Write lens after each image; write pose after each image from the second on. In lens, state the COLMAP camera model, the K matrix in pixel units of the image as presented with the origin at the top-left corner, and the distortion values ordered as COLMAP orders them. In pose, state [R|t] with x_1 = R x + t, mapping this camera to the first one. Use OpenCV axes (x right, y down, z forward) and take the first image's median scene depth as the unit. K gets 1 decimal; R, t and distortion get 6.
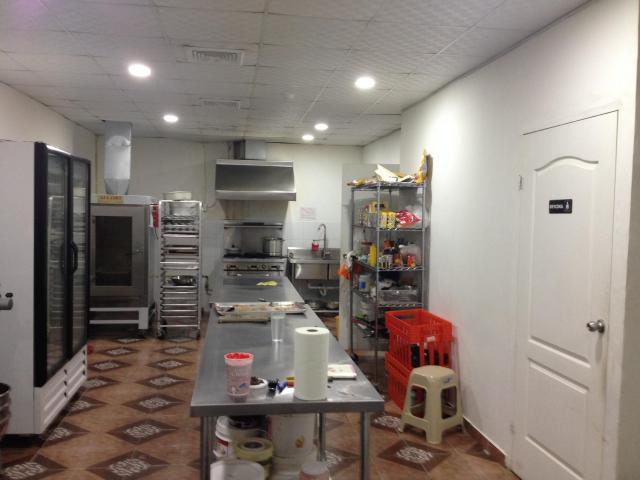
lens RADIAL K [[590.4, 0, 320.0], [0, 590.4, 240.0], [0, 0, 1]] dist [0.135865, -0.225645]
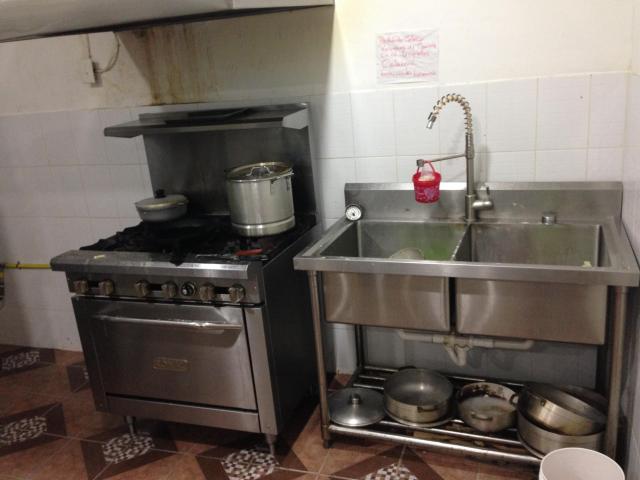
lens RADIAL K [[590.4, 0, 320.0], [0, 590.4, 240.0], [0, 0, 1]] dist [0.135865, -0.225645]
pose [[0.869799, 0.044731, -0.491374, 0.082005], [0.083303, 0.968273, 0.235602, -0.031619], [0.486323, -0.245860, 0.838477, 0.741338]]
